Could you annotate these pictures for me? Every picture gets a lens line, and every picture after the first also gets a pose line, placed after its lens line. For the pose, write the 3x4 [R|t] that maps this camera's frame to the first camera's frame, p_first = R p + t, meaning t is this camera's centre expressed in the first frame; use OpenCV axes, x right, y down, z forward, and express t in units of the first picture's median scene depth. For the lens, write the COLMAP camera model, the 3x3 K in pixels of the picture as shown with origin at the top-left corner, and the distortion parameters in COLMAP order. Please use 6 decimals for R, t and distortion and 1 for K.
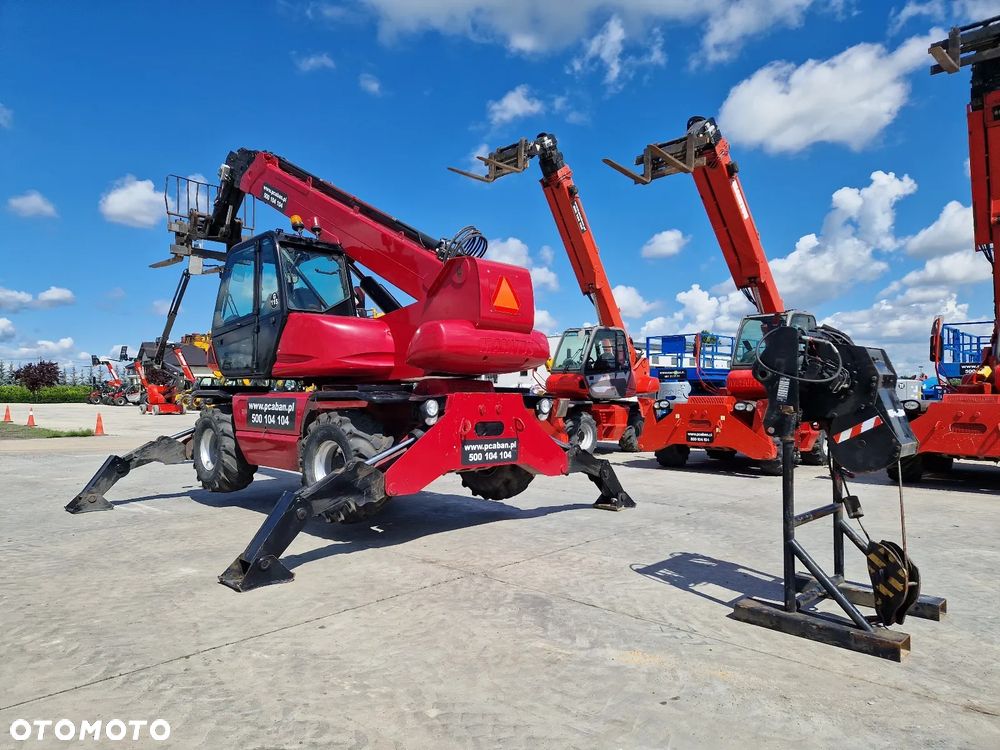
lens RADIAL K [[700.4, 0, 478.8], [0, 700.4, 395.0], [0, 0, 1]] dist [0.085024, -0.056674]
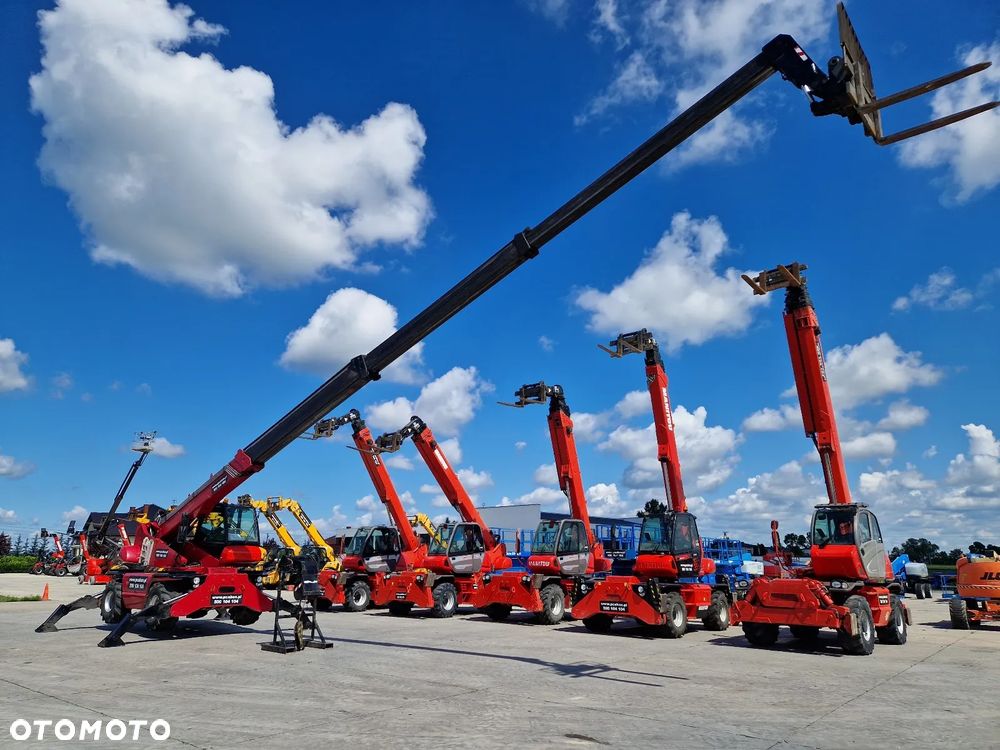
lens RADIAL K [[700.4, 0, 475.0], [0, 700.4, 383.6], [0, 0, 1]] dist [0.085024, -0.056674]
pose [[0.998938, 0.016894, 0.042868, 0.313085], [-0.005862, 0.969397, -0.245430, -0.017707], [-0.045702, 0.244918, 0.968466, -0.656616]]
